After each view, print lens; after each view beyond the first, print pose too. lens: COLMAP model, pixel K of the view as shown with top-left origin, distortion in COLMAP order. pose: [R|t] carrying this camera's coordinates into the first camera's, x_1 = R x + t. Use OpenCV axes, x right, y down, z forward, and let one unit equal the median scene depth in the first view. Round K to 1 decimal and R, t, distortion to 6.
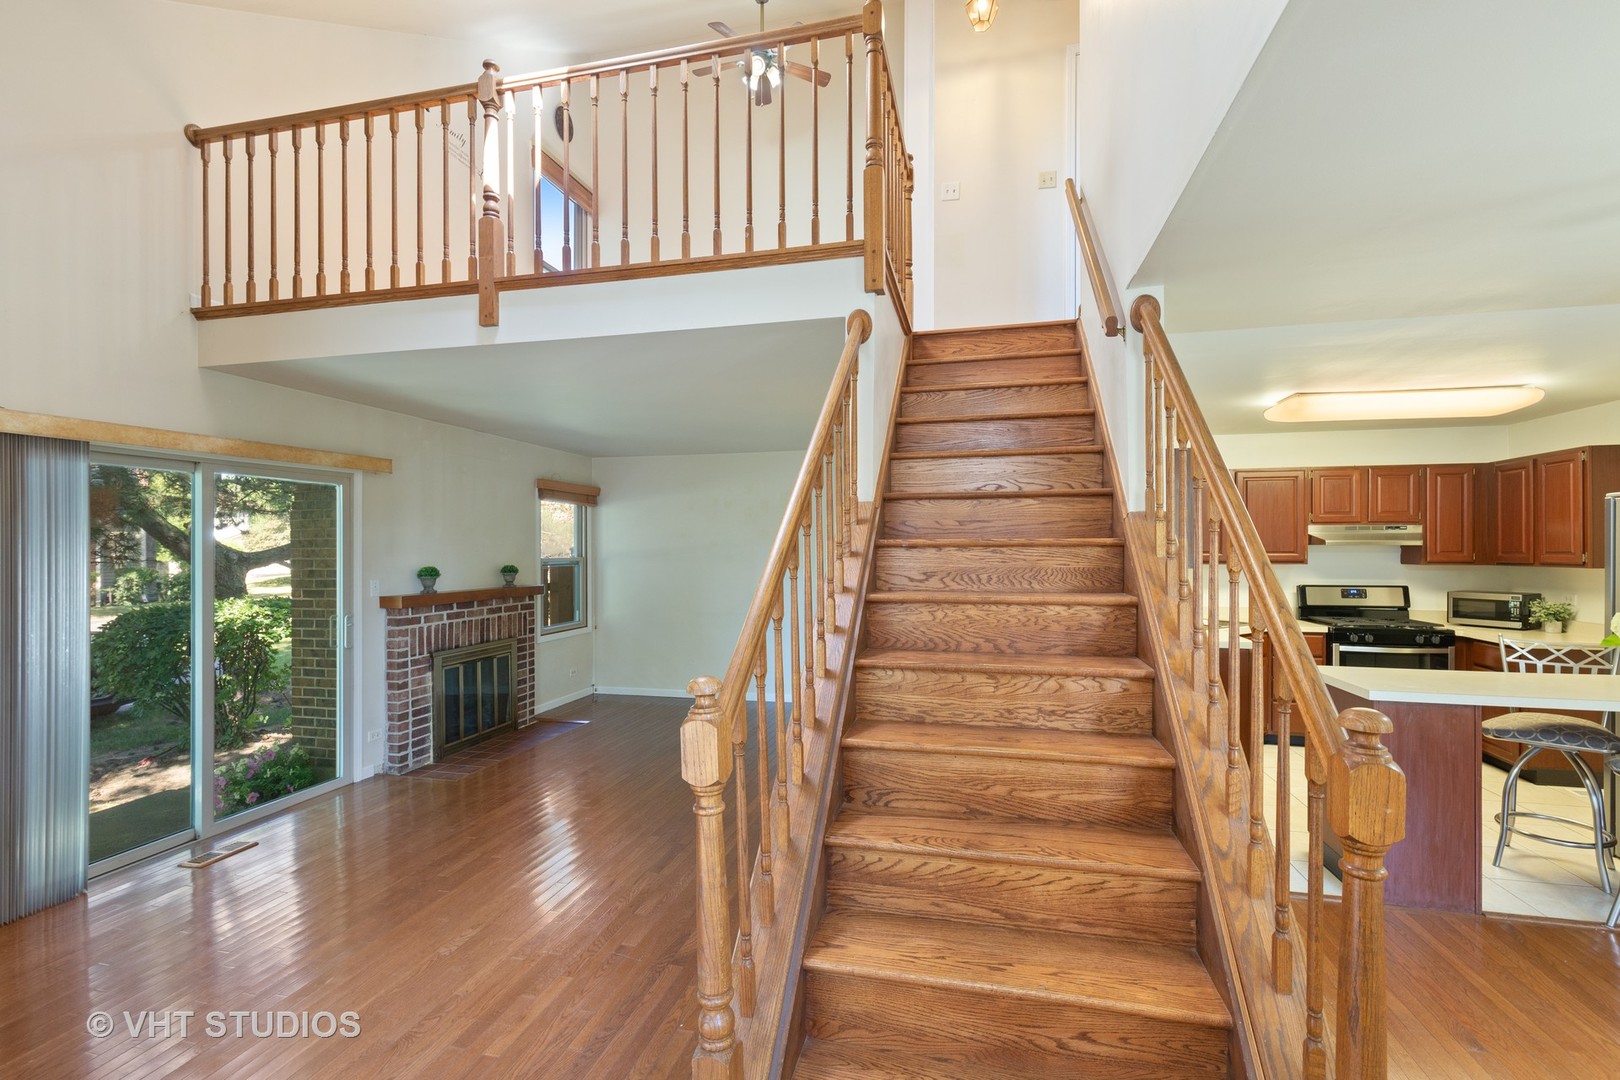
lens RADIAL K [[722.4, 0, 807.9], [0, 722.4, 550.4], [0, 0, 1]] dist [-0.001202, -0.000234]
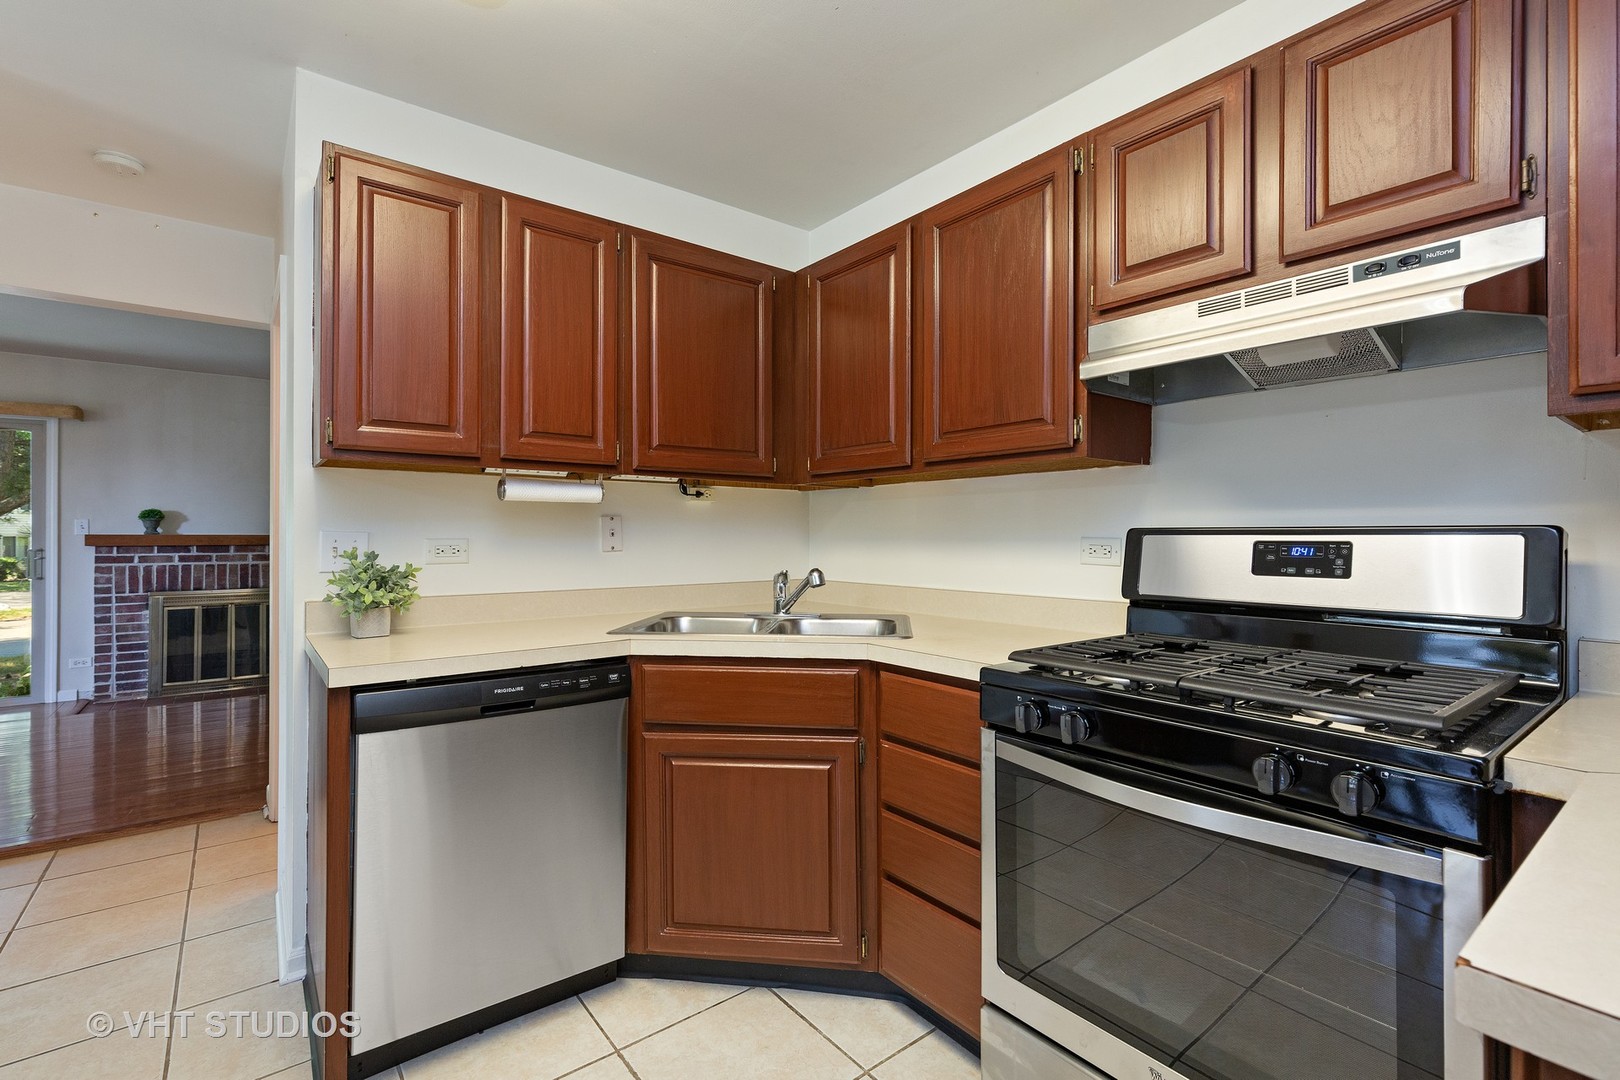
lens RADIAL K [[729.3, 0, 810.4], [0, 729.3, 533.3], [0, 0, 1]] dist [0.003159, 0.000271]
pose [[0.785049, -0.000094, -0.619434, 0.847174], [-0.002621, 0.999991, -0.003473, 0.056871], [0.619428, 0.004350, 0.785041, 0.738518]]
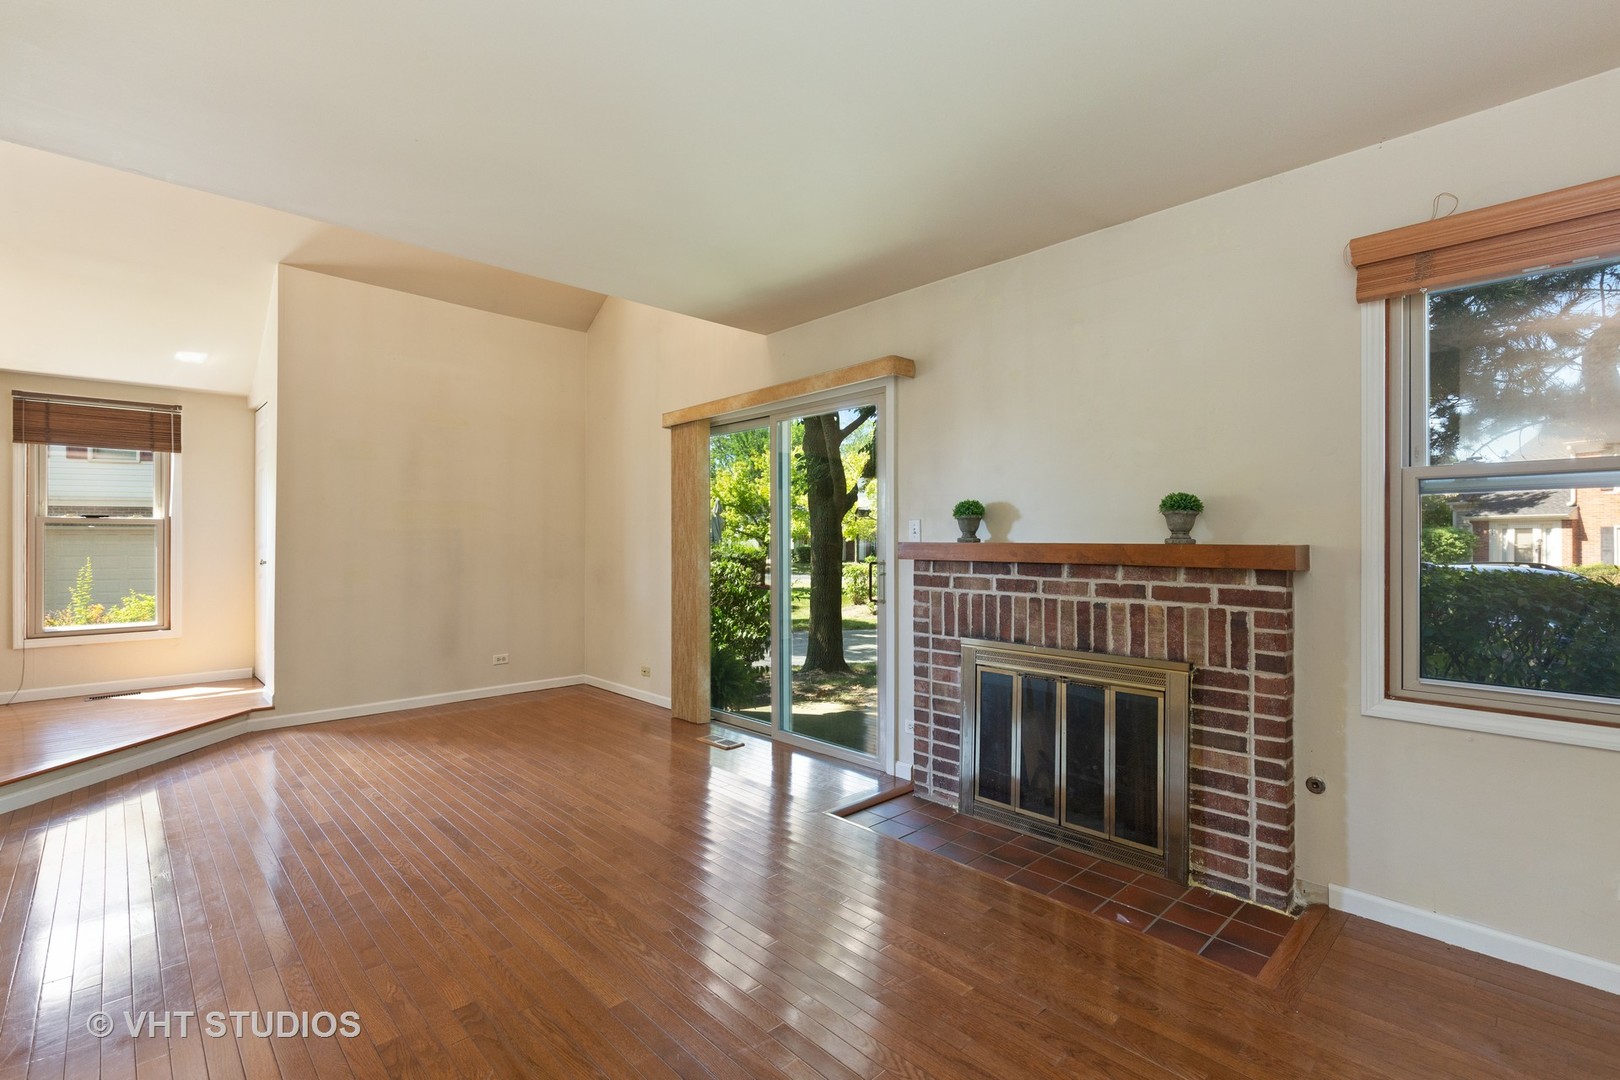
lens RADIAL K [[729.3, 0, 810.4], [0, 729.3, 533.3], [0, 0, 1]] dist [0.003159, 0.000271]
pose [[-0.537859, -0.003721, -0.843026, 0.085397], [-0.000449, 0.999991, -0.004128, 0.052386], [0.843035, -0.001842, -0.537856, 1.190297]]
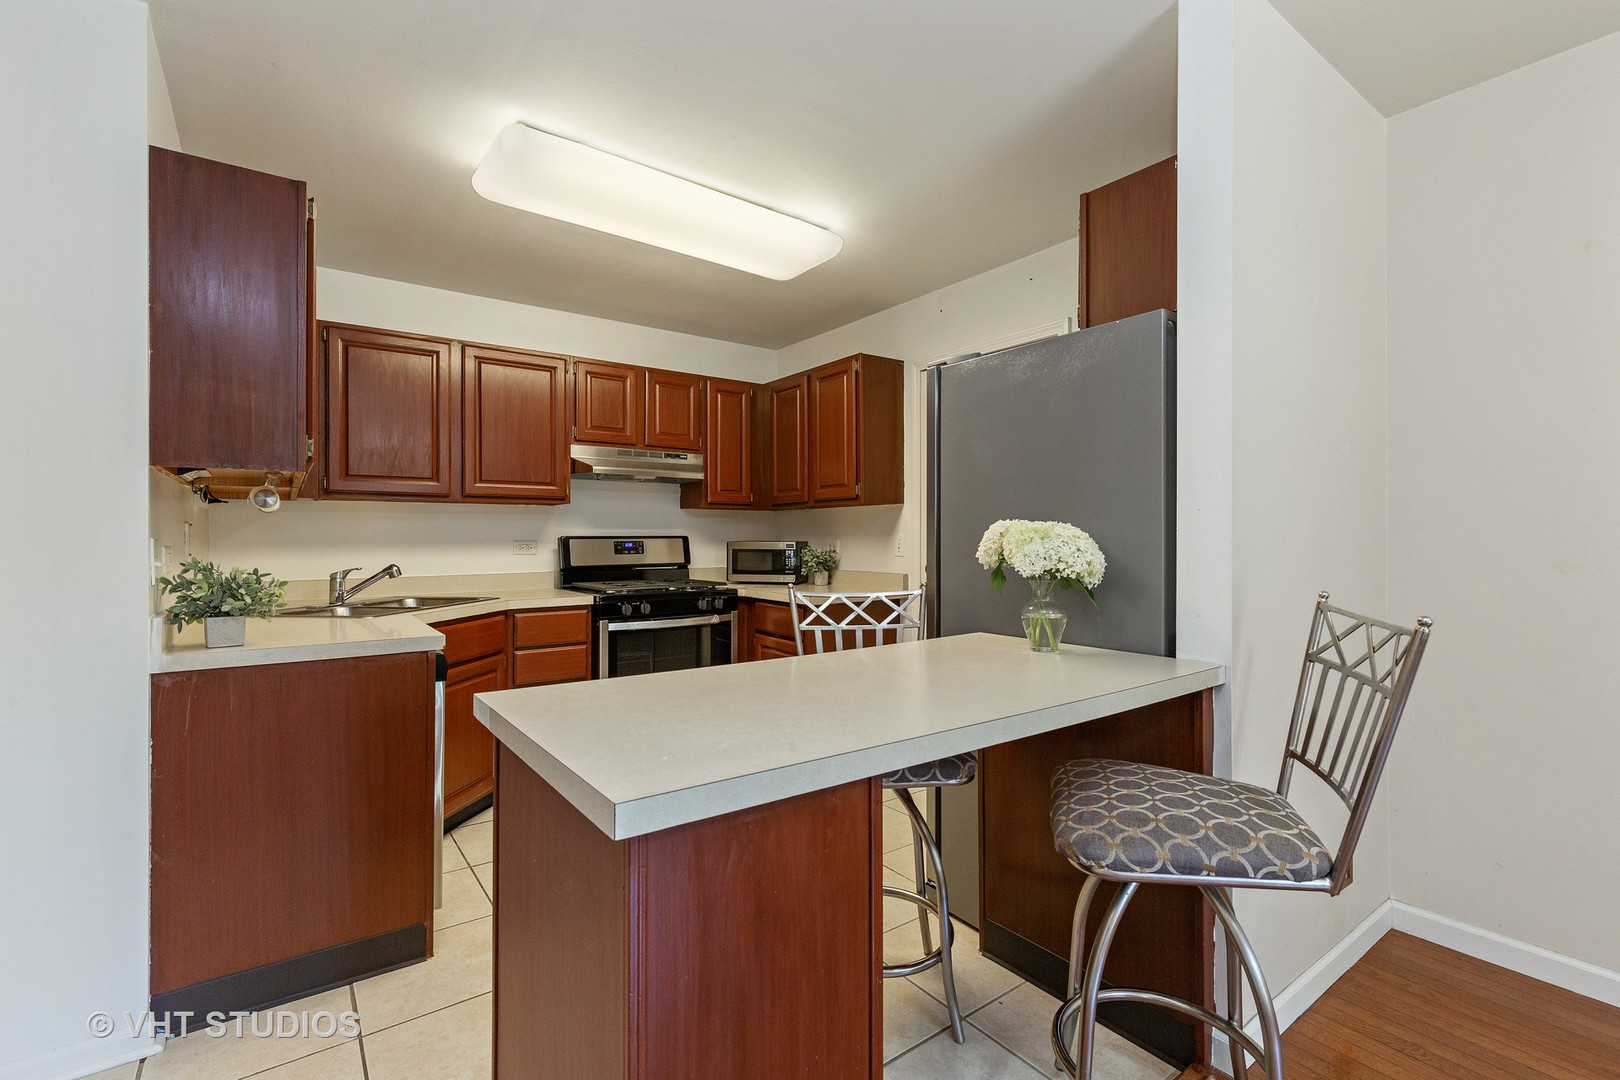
lens RADIAL K [[729.3, 0, 810.4], [0, 729.3, 533.3], [0, 0, 1]] dist [0.003159, 0.000271]
pose [[0.642973, 0.001973, 0.765887, 0.347245], [0.003783, 0.999976, -0.005753, 0.055004], [-0.765880, 0.006597, 0.642950, 0.433779]]
